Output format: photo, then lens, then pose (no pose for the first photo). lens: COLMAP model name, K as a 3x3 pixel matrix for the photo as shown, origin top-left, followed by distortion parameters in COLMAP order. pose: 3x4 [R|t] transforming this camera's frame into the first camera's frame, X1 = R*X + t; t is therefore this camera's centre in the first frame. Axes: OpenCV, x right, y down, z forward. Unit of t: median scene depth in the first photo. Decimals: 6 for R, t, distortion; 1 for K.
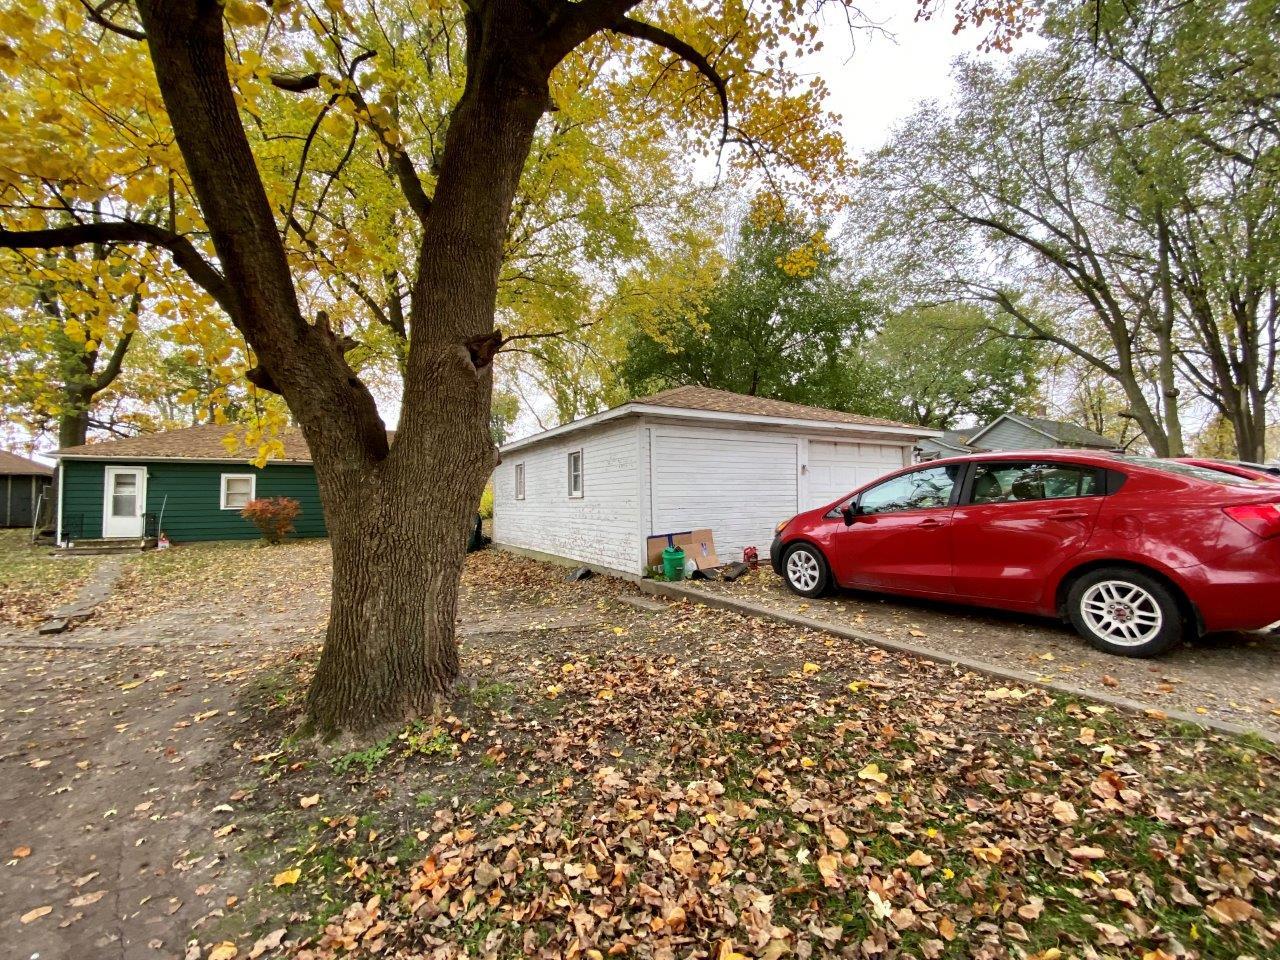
lens RADIAL K [[515.0, 0, 638.7], [0, 515.0, 473.8], [0, 0, 1]] dist [0.024917, -0.022121]
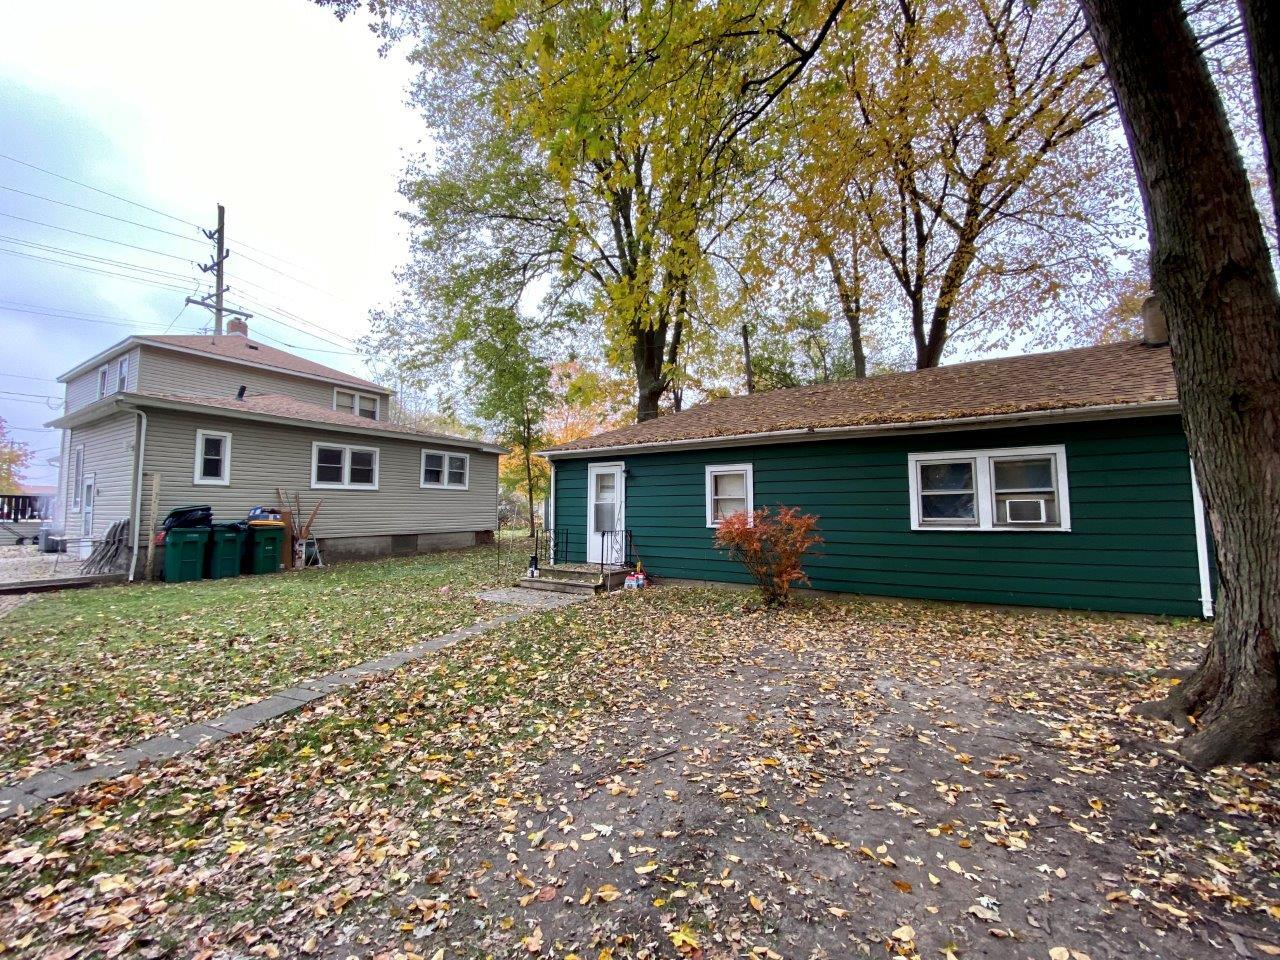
lens RADIAL K [[515.0, 0, 638.7], [0, 515.0, 473.8], [0, 0, 1]] dist [0.024917, -0.022121]
pose [[0.481007, -0.059160, -0.874718, -3.178045], [0.037818, 0.998192, -0.046715, 0.301454], [0.875901, -0.010610, 0.482375, 6.119811]]
